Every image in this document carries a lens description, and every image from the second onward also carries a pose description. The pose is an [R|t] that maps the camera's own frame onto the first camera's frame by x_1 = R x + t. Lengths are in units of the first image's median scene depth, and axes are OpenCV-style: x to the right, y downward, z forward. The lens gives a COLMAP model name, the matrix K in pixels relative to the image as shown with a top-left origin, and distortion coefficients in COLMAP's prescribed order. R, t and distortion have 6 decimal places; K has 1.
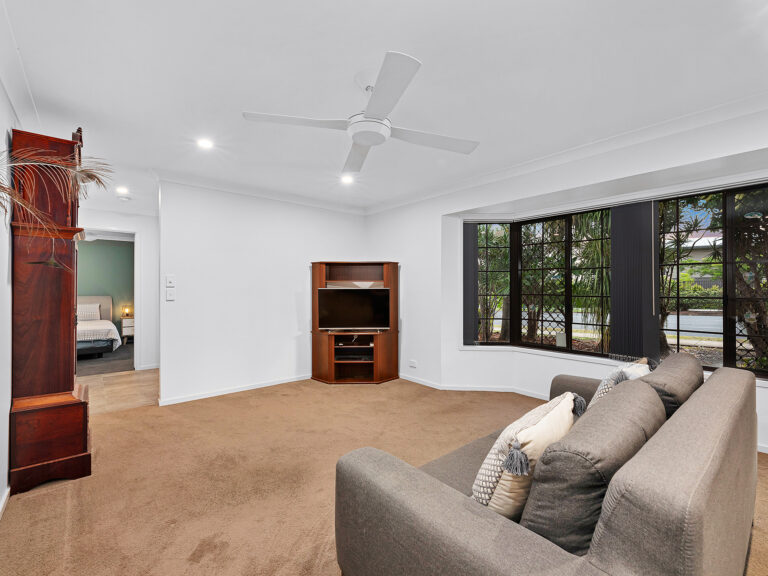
lens RADIAL K [[347.0, 0, 381.5], [0, 347.0, 291.1], [0, 0, 1]] dist [-0.001161, -0.000136]
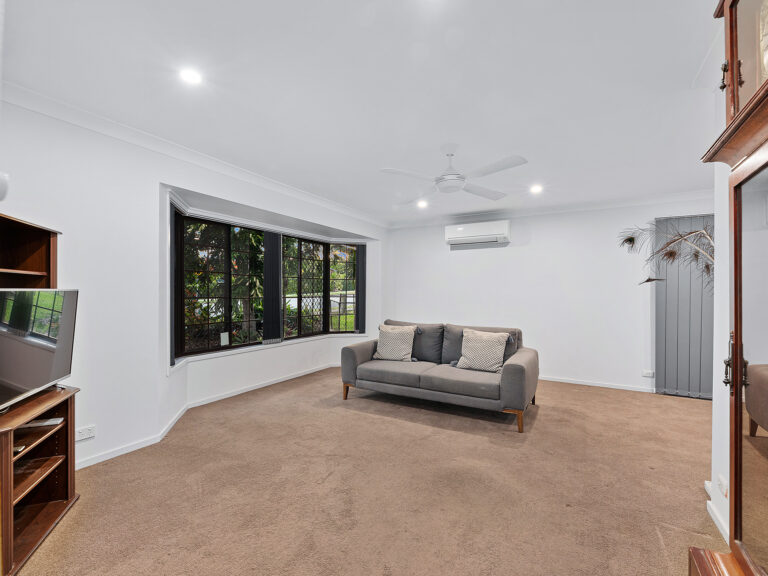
lens RADIAL K [[347.0, 0, 381.5], [0, 347.0, 291.1], [0, 0, 1]] dist [-0.001161, -0.000136]
pose [[-0.320716, -0.009775, 0.947125, -0.821308], [0.000838, 0.999943, 0.010604, -0.024625], [-0.947175, 0.004194, -0.320689, 1.079573]]
